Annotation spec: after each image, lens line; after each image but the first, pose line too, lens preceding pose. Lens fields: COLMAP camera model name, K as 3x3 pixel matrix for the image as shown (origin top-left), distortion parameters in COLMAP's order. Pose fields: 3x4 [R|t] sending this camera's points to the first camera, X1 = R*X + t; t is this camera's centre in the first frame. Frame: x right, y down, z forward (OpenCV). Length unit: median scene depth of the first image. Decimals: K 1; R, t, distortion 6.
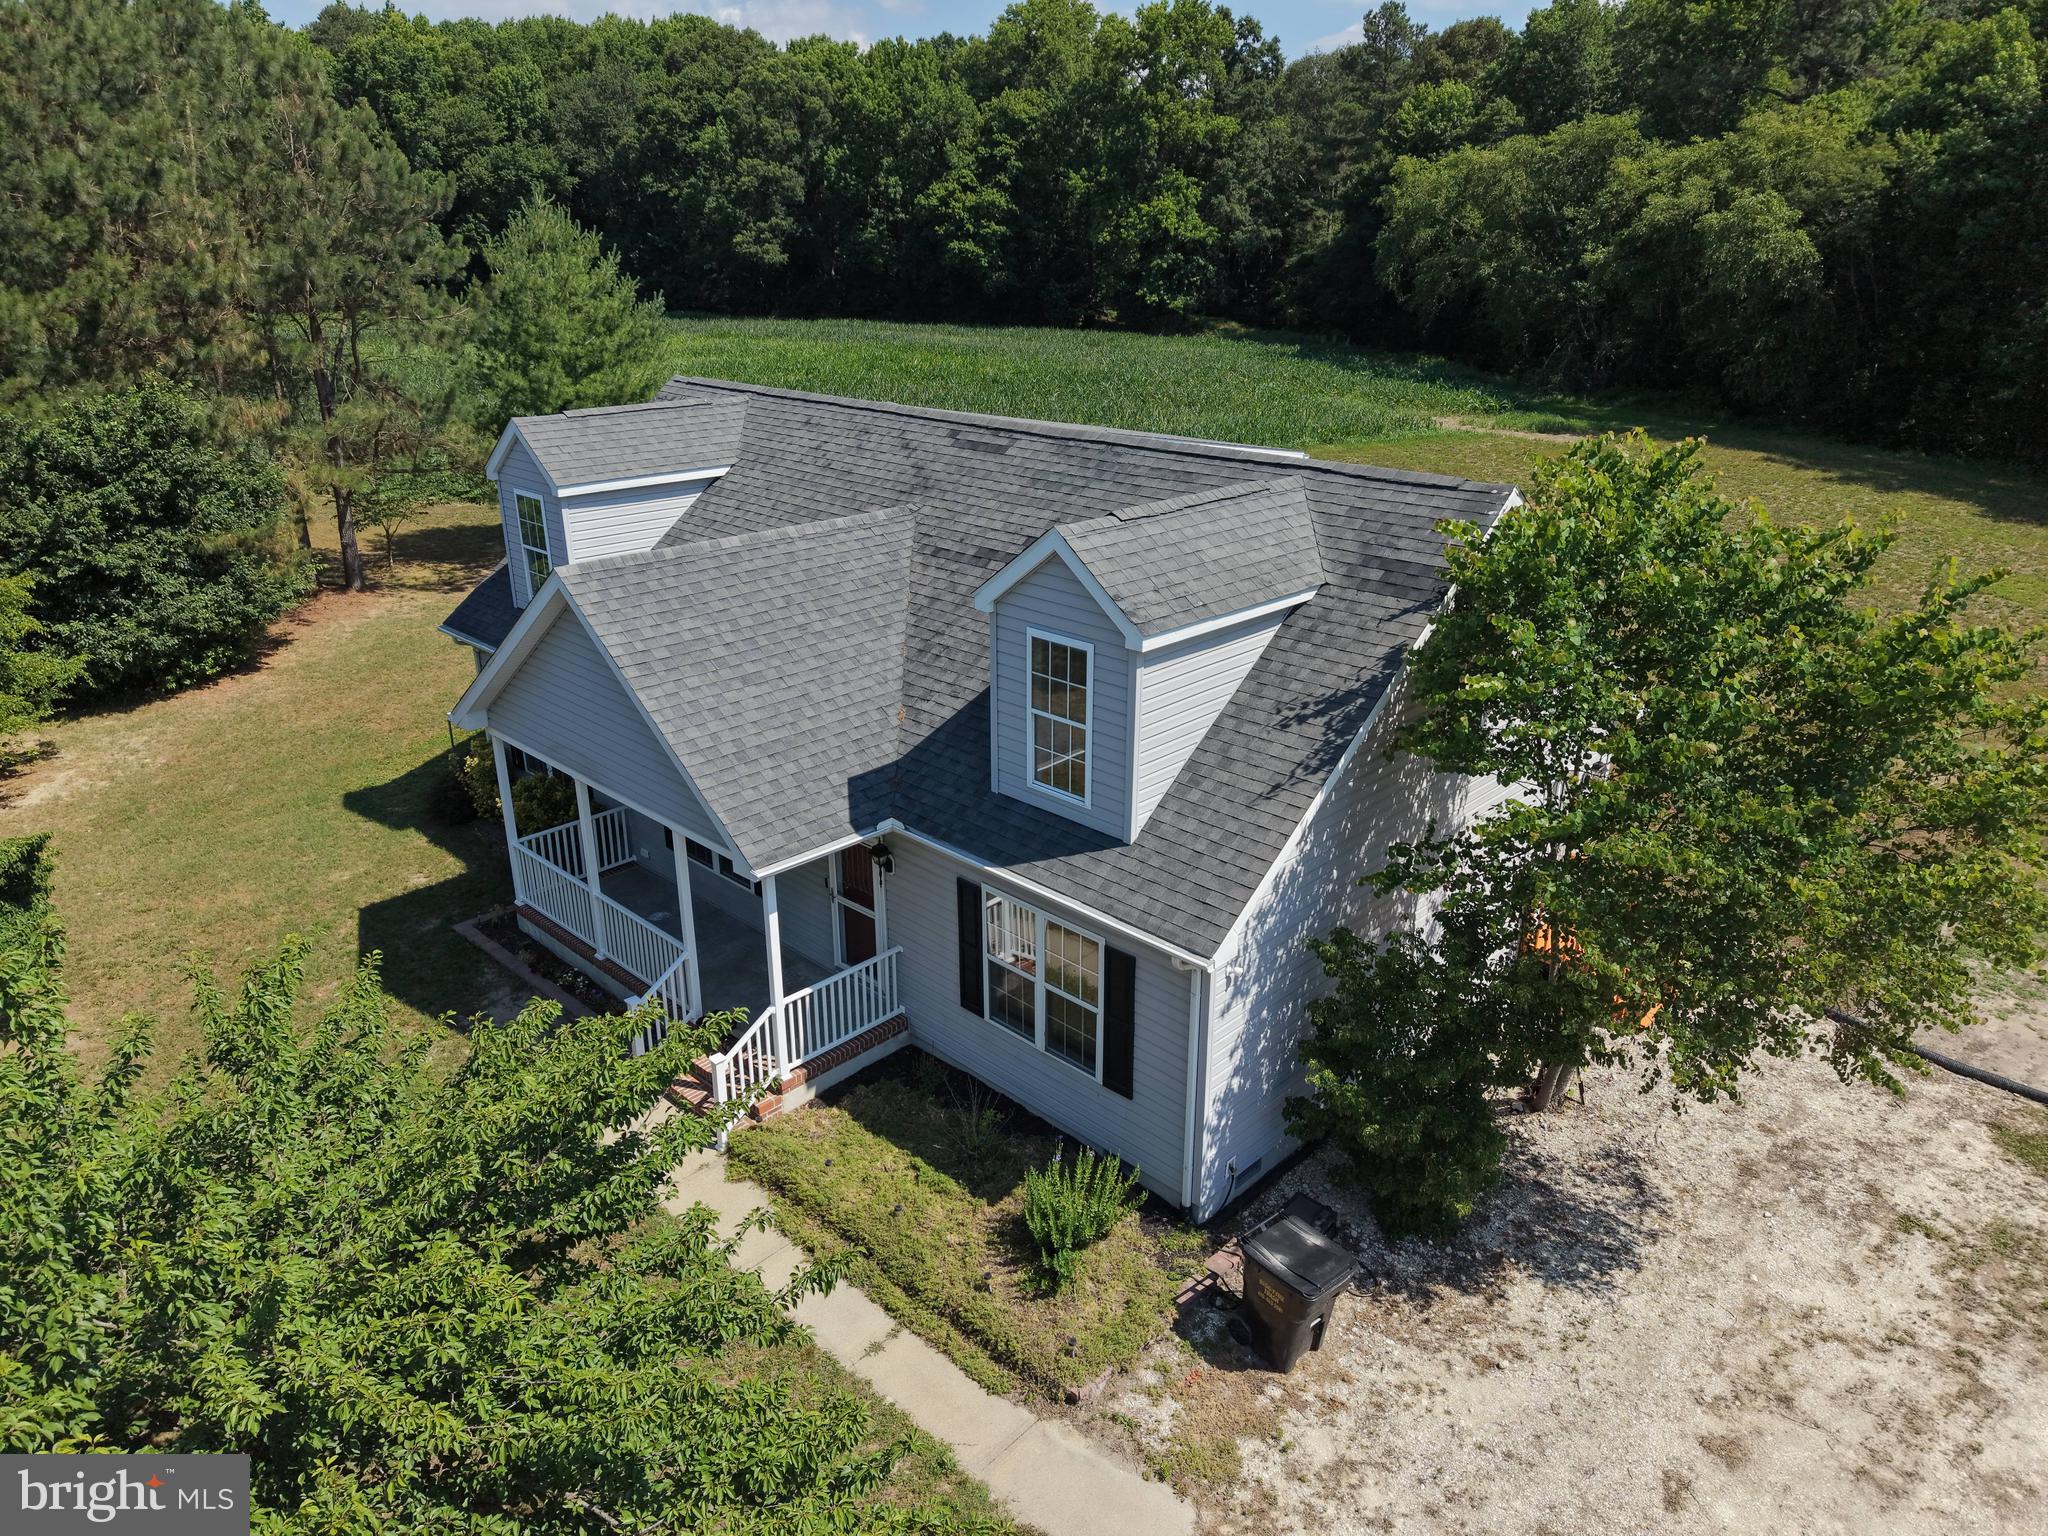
lens RADIAL K [[1361.0, 0, 1019.7], [0, 1361.0, 772.6], [0, 0, 1]] dist [0.019185, -0.021445]
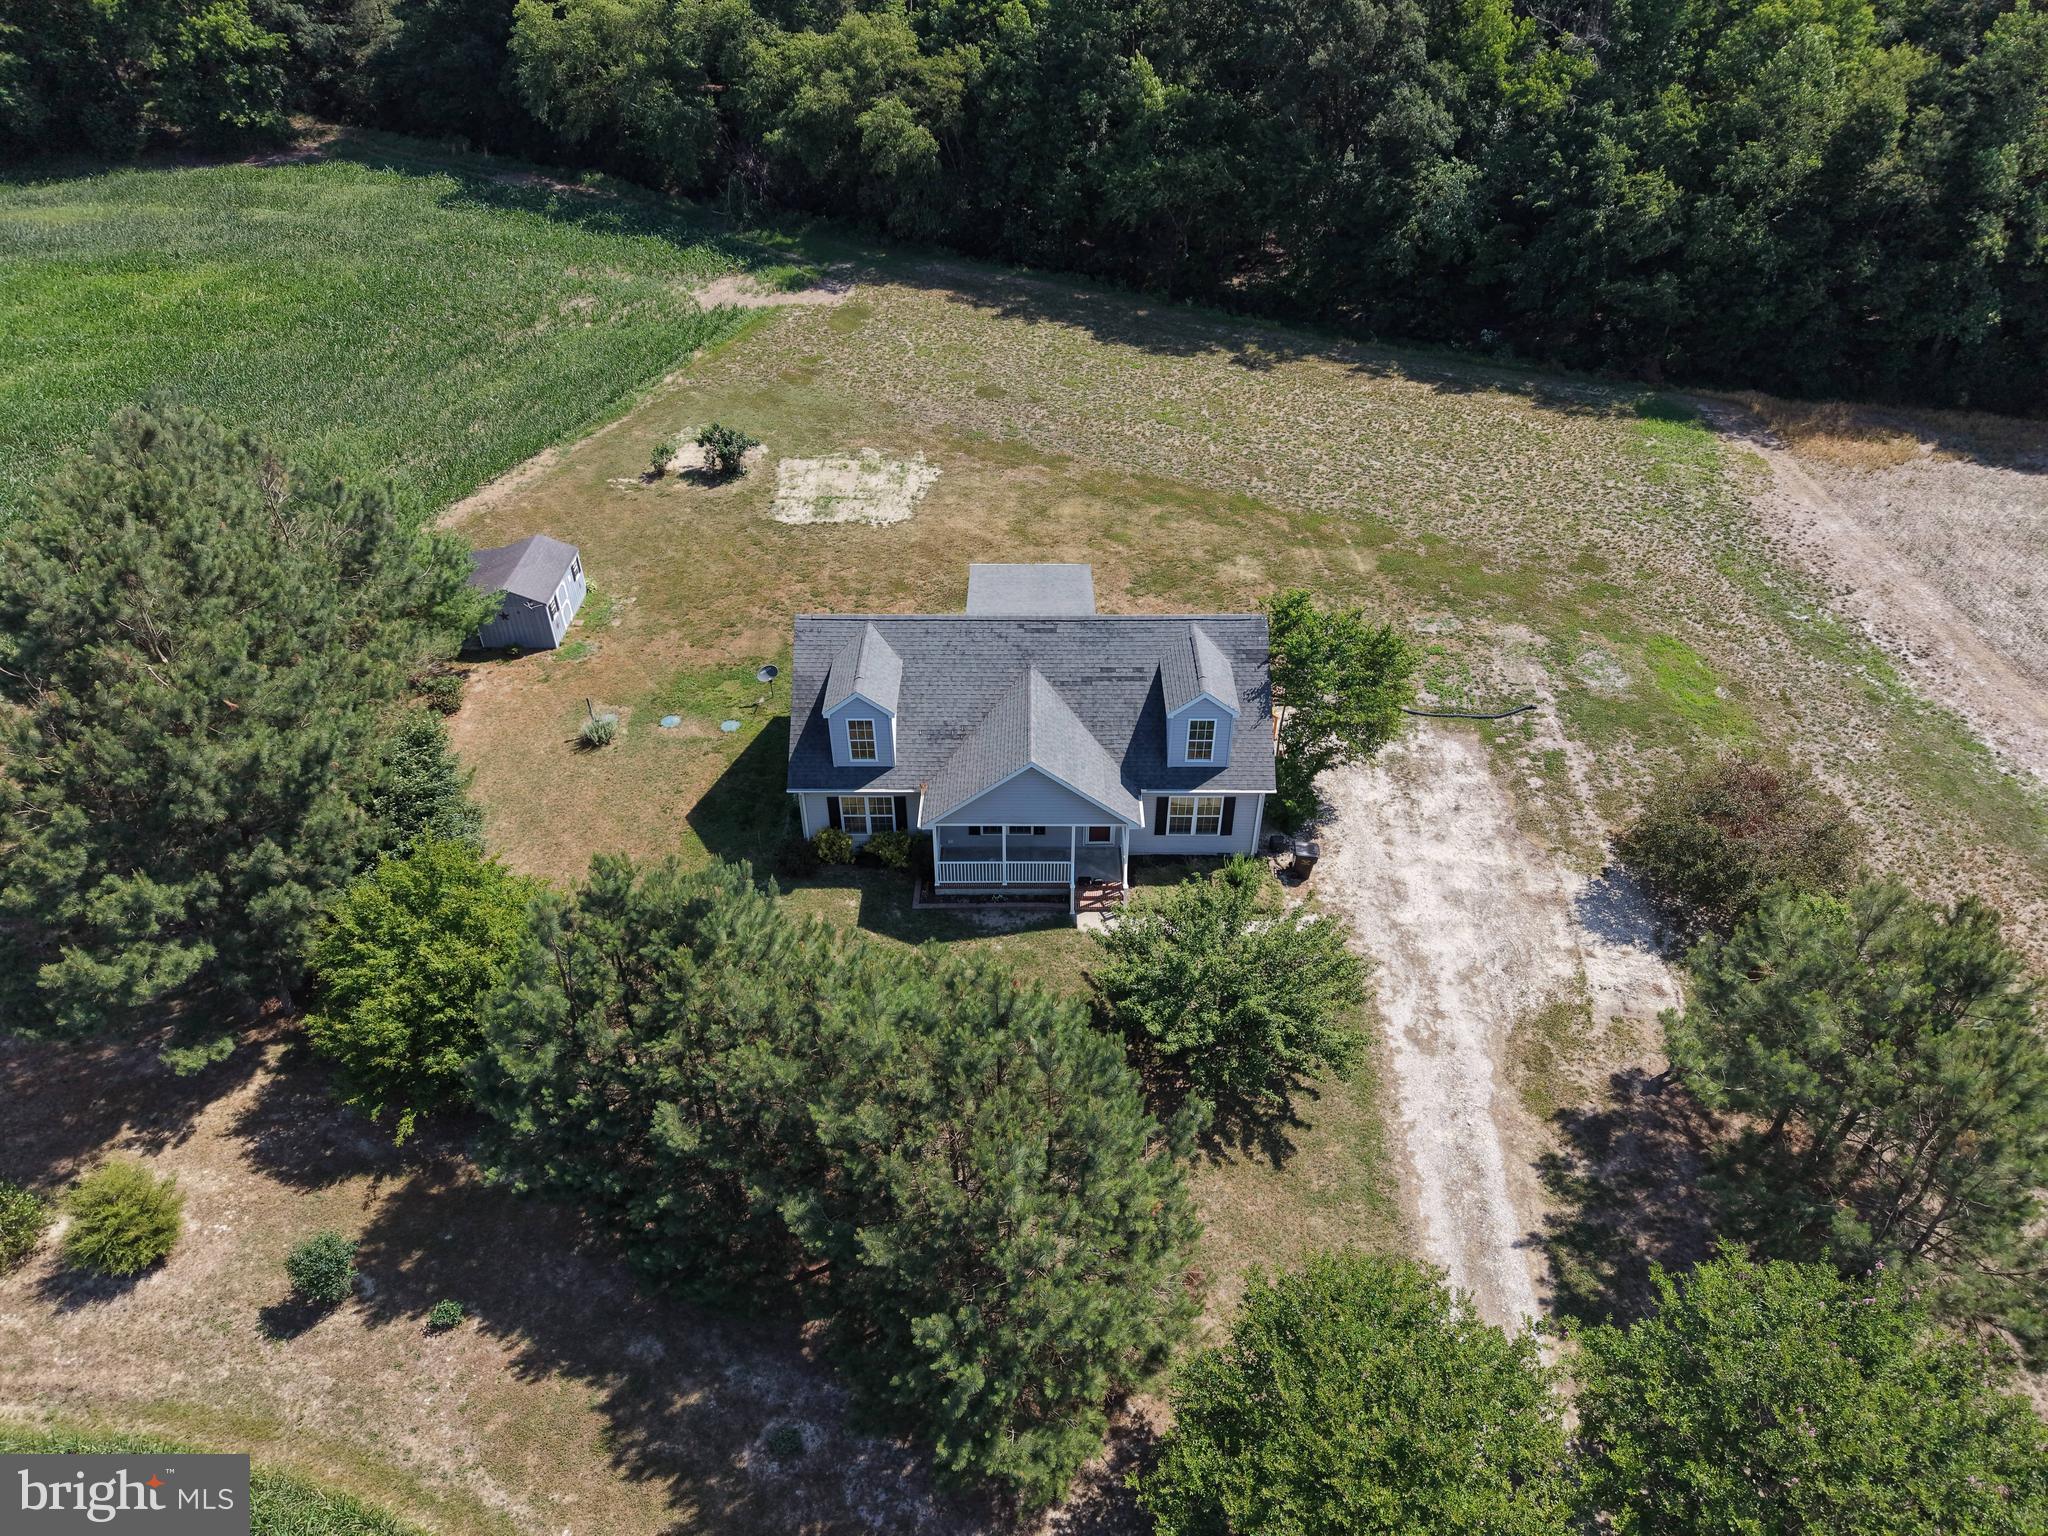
lens RADIAL K [[1361.0, 0, 1010.8], [0, 1361.0, 776.8], [0, 0, 1]] dist [0.019185, -0.021445]
pose [[0.715515, -0.435378, 0.546337, -0.480207], [0.262859, 0.892362, 0.366872, -0.290025], [-0.647259, -0.118893, 0.752941, -0.260061]]
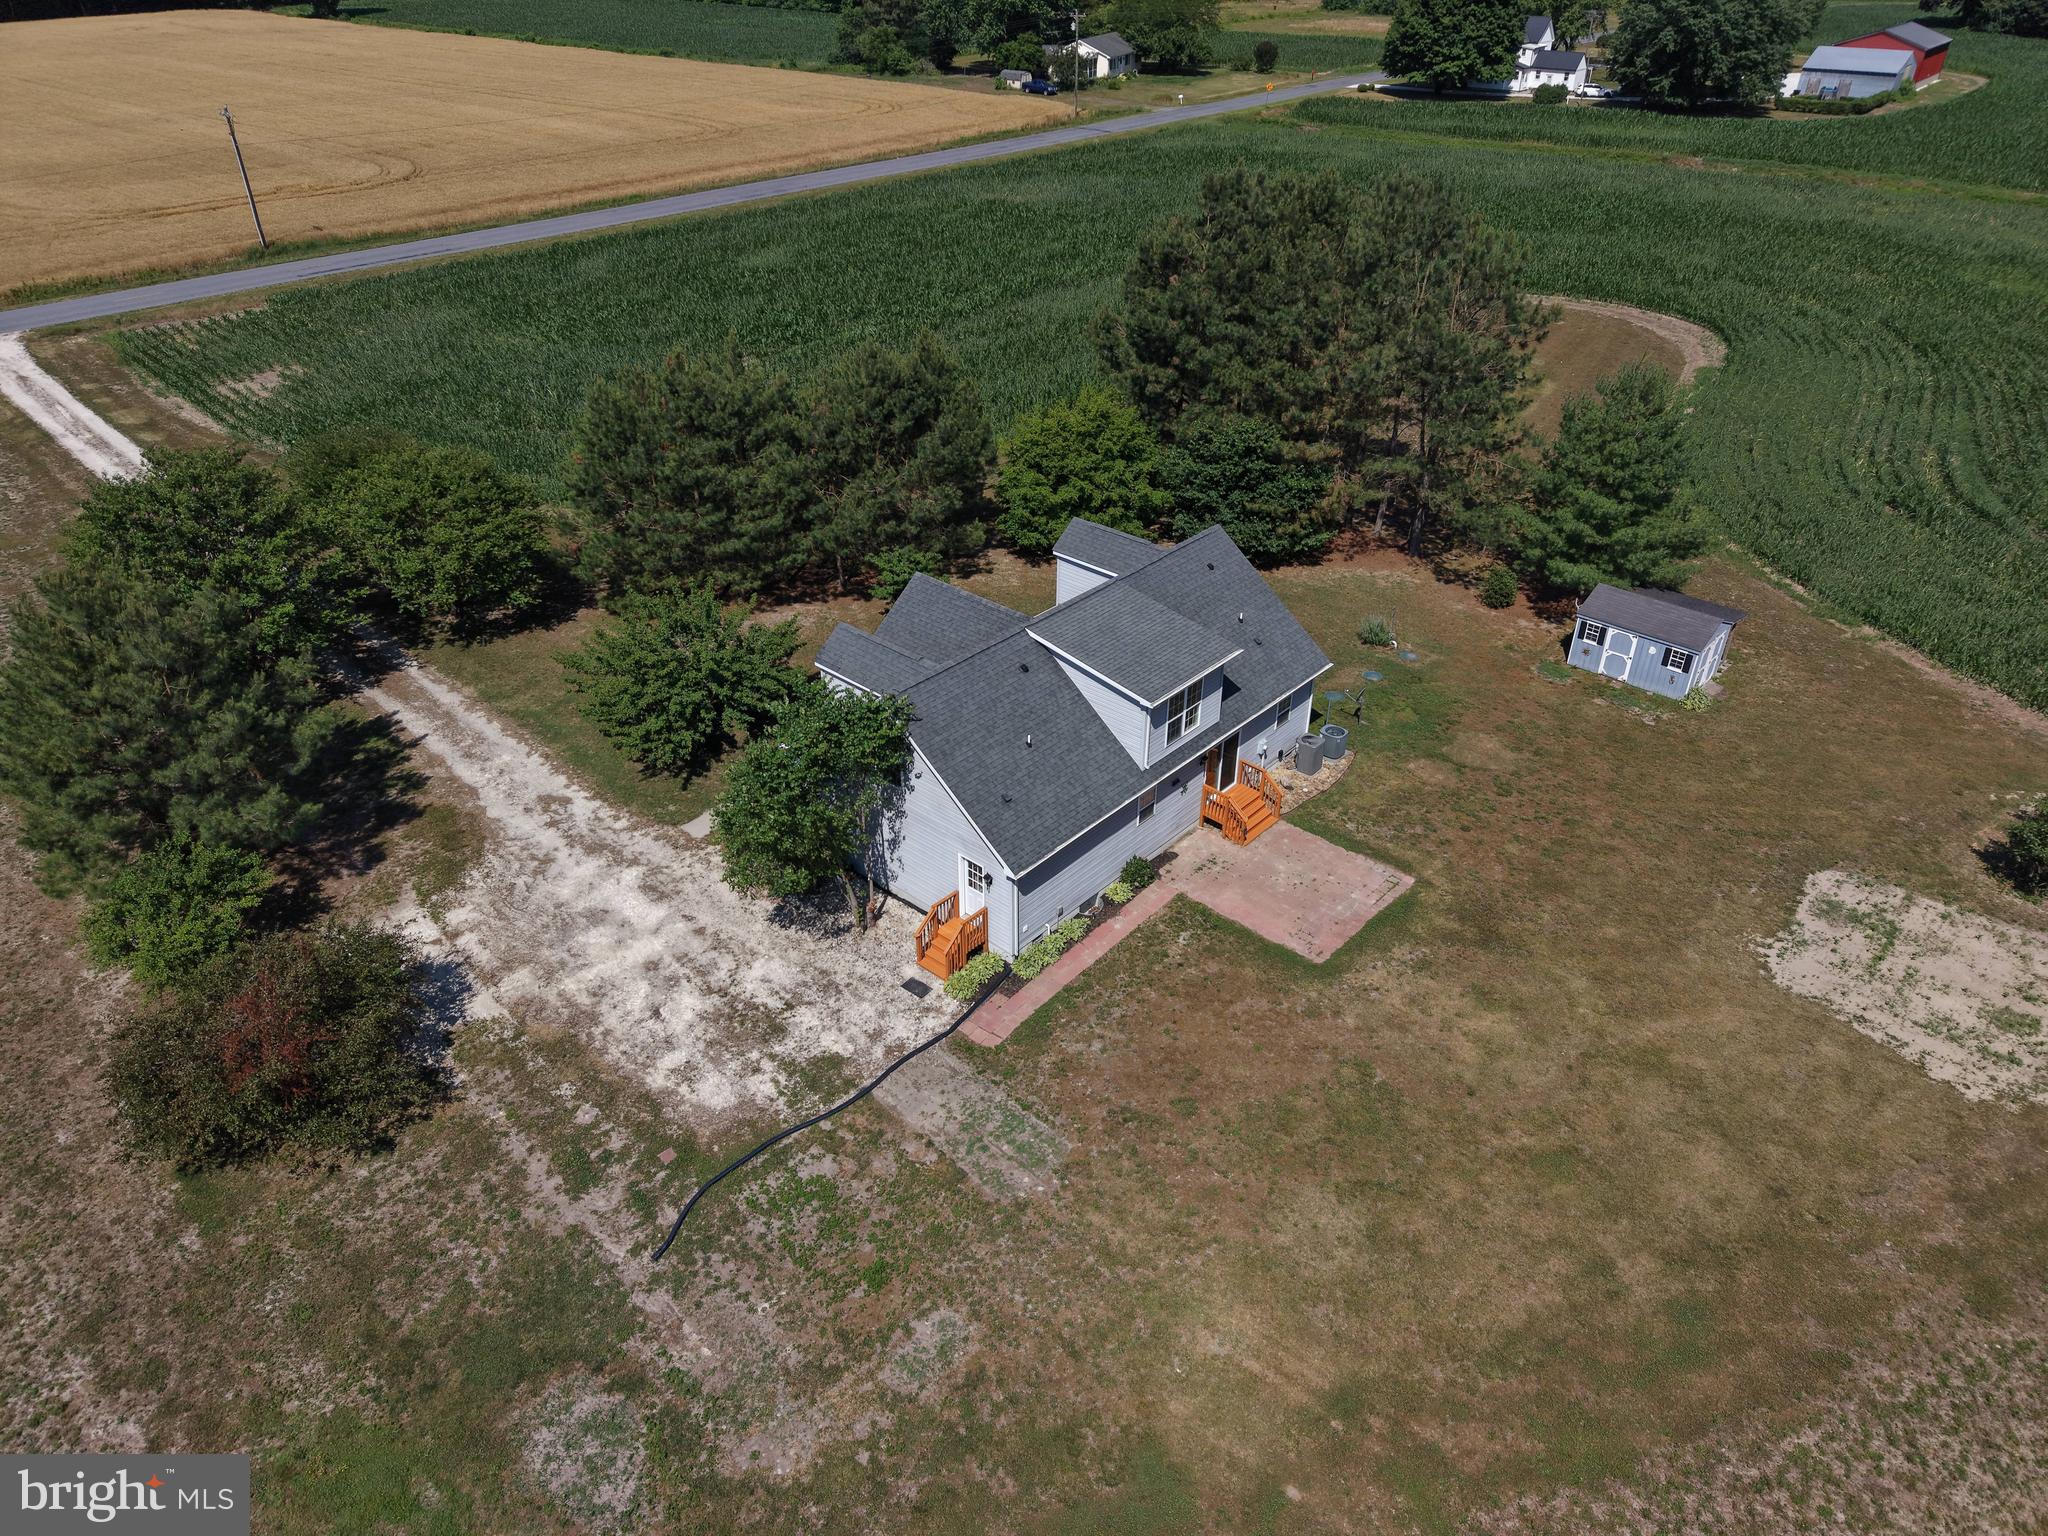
lens RADIAL K [[1361.0, 0, 1003.3], [0, 1361.0, 775.9], [0, 0, 1]] dist [0.019185, -0.021445]
pose [[0.045666, 0.543535, -0.838143, 0.625718], [-0.370371, 0.788434, 0.491119, -0.344620], [0.927761, 0.287997, 0.237315, 0.154414]]
